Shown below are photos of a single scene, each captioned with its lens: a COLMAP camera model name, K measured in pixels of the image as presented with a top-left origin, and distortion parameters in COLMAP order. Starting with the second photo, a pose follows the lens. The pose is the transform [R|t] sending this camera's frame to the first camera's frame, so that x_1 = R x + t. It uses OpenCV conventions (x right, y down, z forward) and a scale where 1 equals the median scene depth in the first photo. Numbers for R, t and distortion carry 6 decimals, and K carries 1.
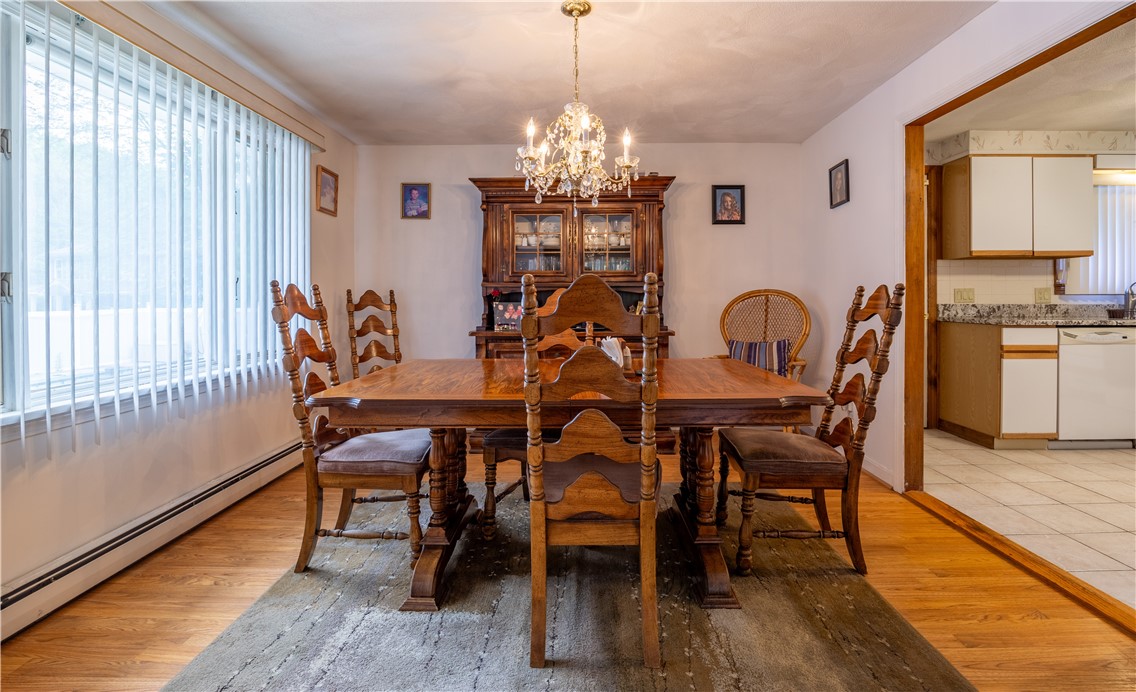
lens RADIAL K [[514.0, 0, 587.4], [0, 514.0, 297.2], [0, 0, 1]] dist [-0.004426, -0.000226]
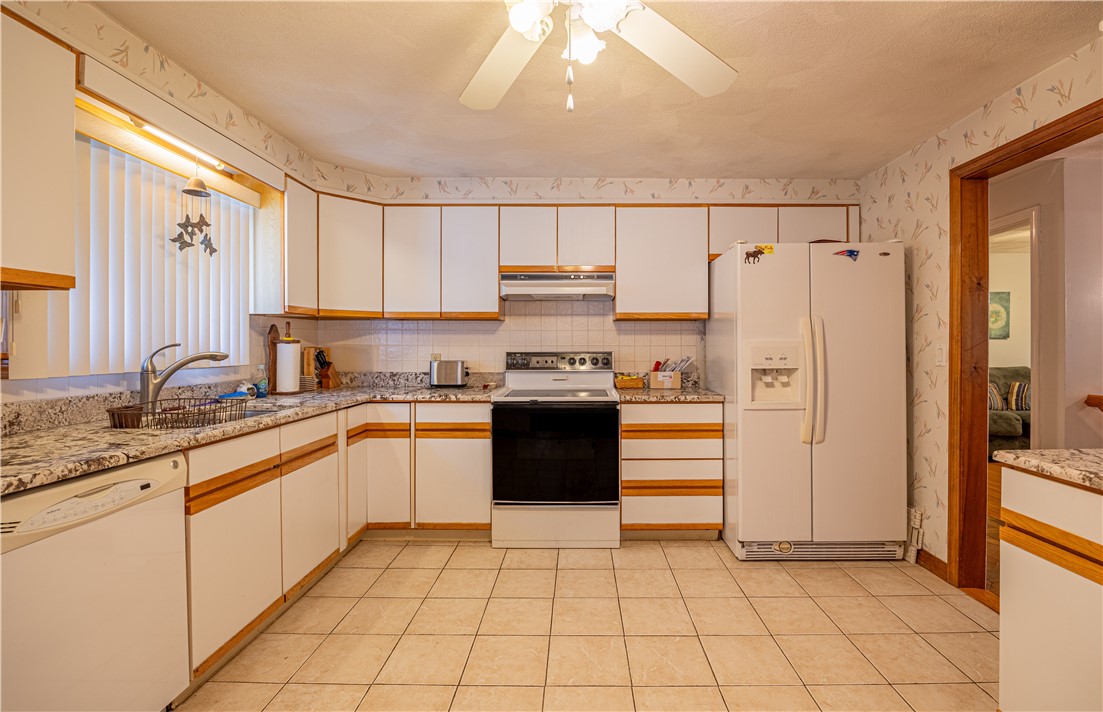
lens RADIAL K [[515.7, 0, 561.9], [0, 515.7, 350.0], [0, 0, 1]] dist [0.003102, 0.000504]
pose [[0.064053, -0.006972, 0.997922, 0.570188], [-0.005267, 0.999959, 0.007324, -0.035822], [-0.997933, -0.005725, 0.064014, 0.554694]]
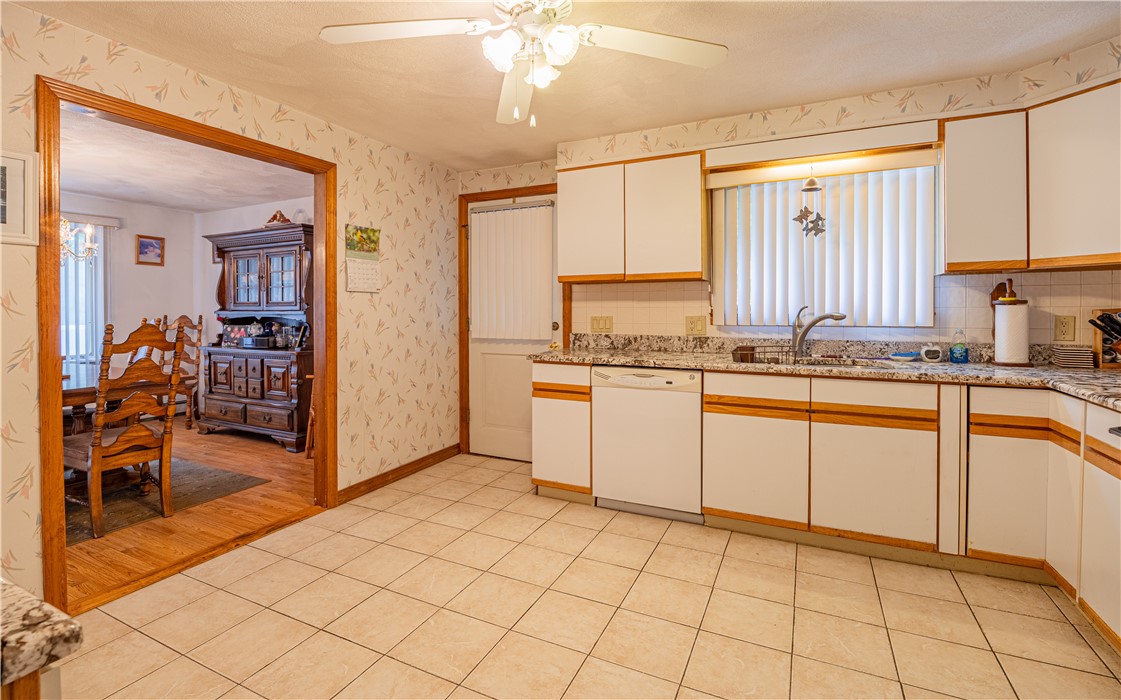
lens RADIAL K [[517.5, 0, 554.0], [0, 517.5, 309.0], [0, 0, 1]] dist [-0.005416, -0.000259]
pose [[0.886978, 0.001852, -0.461808, 1.125166], [0.002692, 0.999954, 0.009180, -0.039797], [0.461804, -0.009385, 0.886932, 0.175365]]
